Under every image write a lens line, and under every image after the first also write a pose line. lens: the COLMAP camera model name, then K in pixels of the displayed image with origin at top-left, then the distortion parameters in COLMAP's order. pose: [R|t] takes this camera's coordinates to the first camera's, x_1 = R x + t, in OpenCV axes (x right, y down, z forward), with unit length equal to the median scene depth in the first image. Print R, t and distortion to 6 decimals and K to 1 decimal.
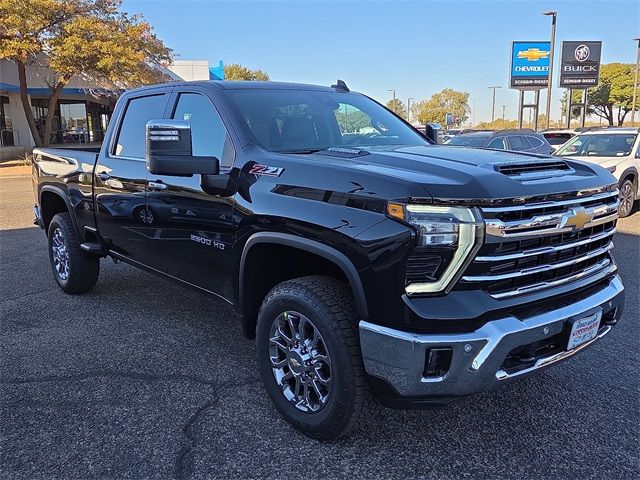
lens RADIAL K [[593.8, 0, 321.4], [0, 593.8, 243.1], [0, 0, 1]] dist [0.051965, 0.000000]
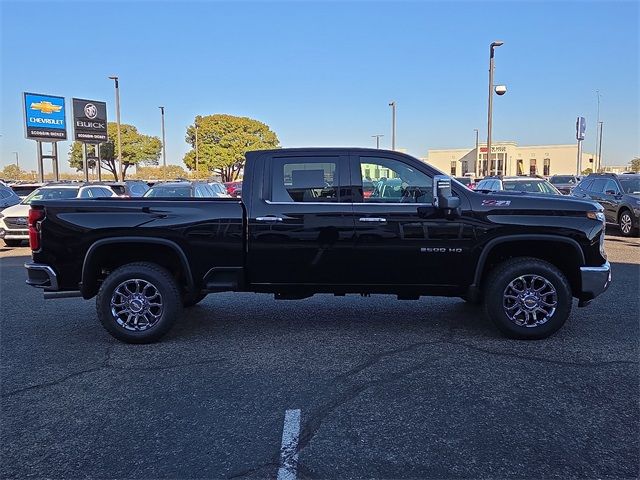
lens RADIAL K [[593.8, 0, 323.1], [0, 593.8, 238.8], [0, 0, 1]] dist [0.051965, 0.000000]
pose [[0.654934, -0.072677, 0.752183, -0.119216], [0.140137, 0.989781, -0.026385, -0.002565], [-0.742579, 0.122689, 0.658426, 0.012904]]
